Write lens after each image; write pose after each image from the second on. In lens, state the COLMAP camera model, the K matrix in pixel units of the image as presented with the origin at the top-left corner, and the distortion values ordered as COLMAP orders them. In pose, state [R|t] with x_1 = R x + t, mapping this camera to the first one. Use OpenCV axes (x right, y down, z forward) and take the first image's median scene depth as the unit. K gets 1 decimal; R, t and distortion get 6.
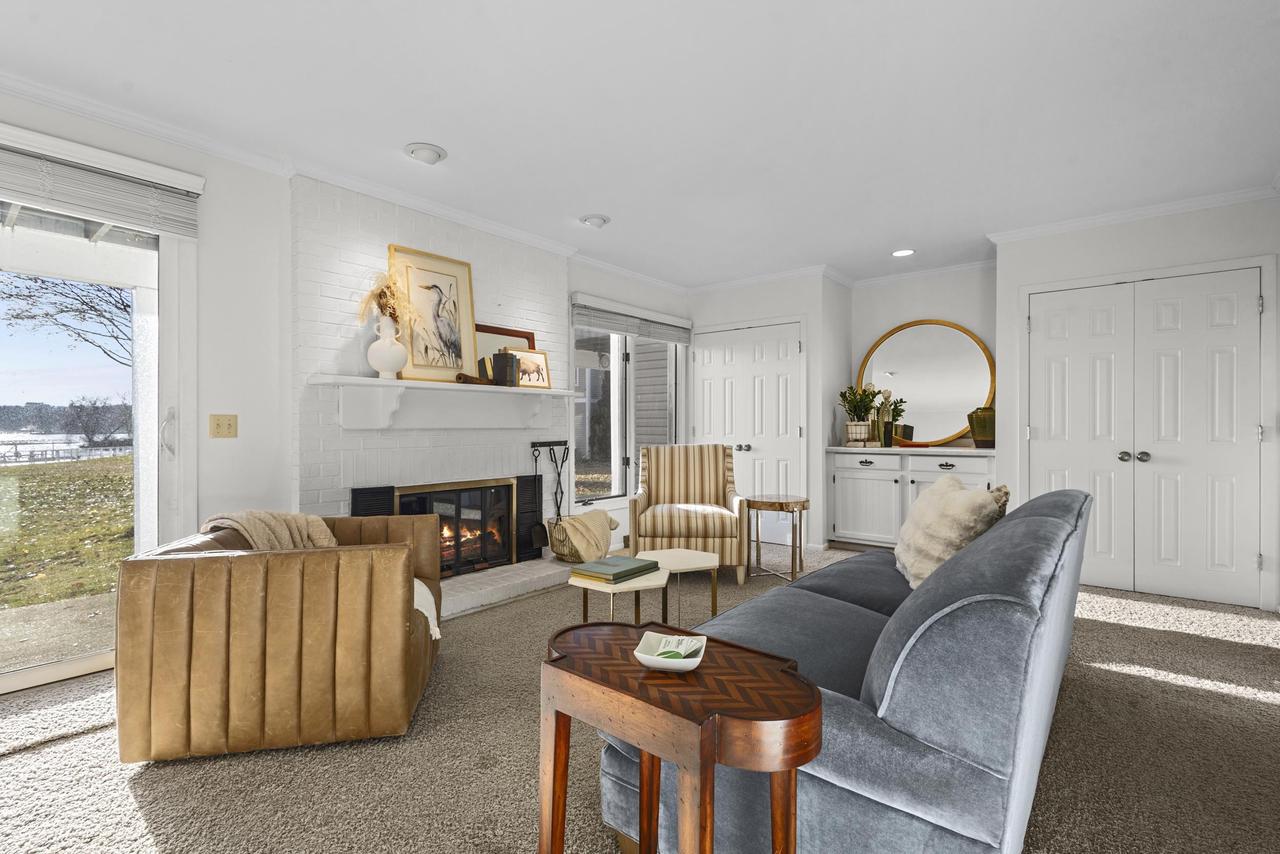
lens RADIAL K [[593.8, 0, 638.6], [0, 593.8, 424.7], [0, 0, 1]] dist [0.005072, -0.000124]
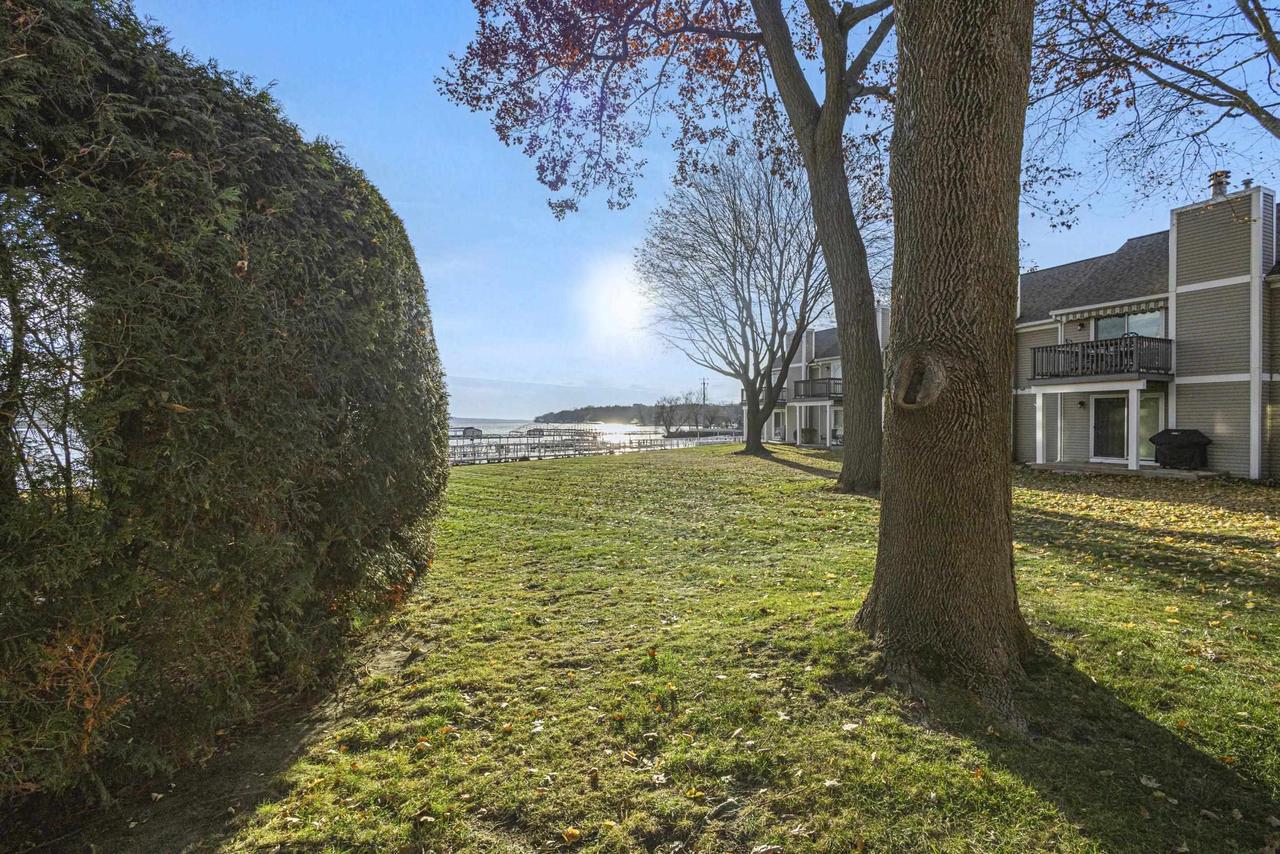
lens RADIAL K [[593.8, 0, 634.5], [0, 593.8, 427.6], [0, 0, 1]] dist [0.005072, -0.000124]
pose [[0.698417, 0.008165, -0.715644, -1.341159], [0.002313, 0.999904, 0.013665, -0.014194], [0.715687, -0.011199, 0.698331, 1.206329]]
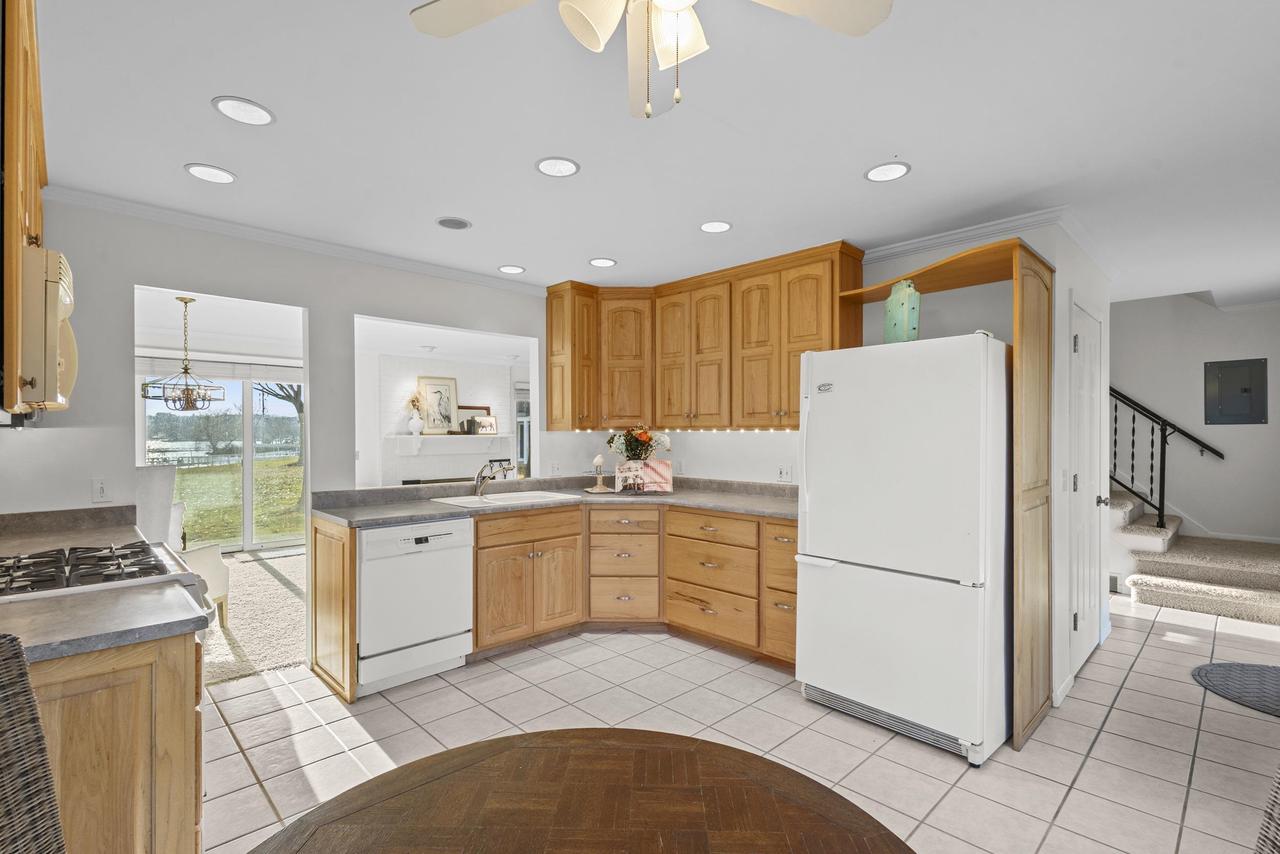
lens RADIAL K [[593.8, 0, 643.4], [0, 593.8, 433.3], [0, 0, 1]] dist [0.005072, -0.000124]
pose [[0.993305, -0.002667, -0.115486, 0.614234], [0.003022, 0.999991, 0.002899, -0.070211], [0.115478, -0.003228, 0.993305, -1.025881]]
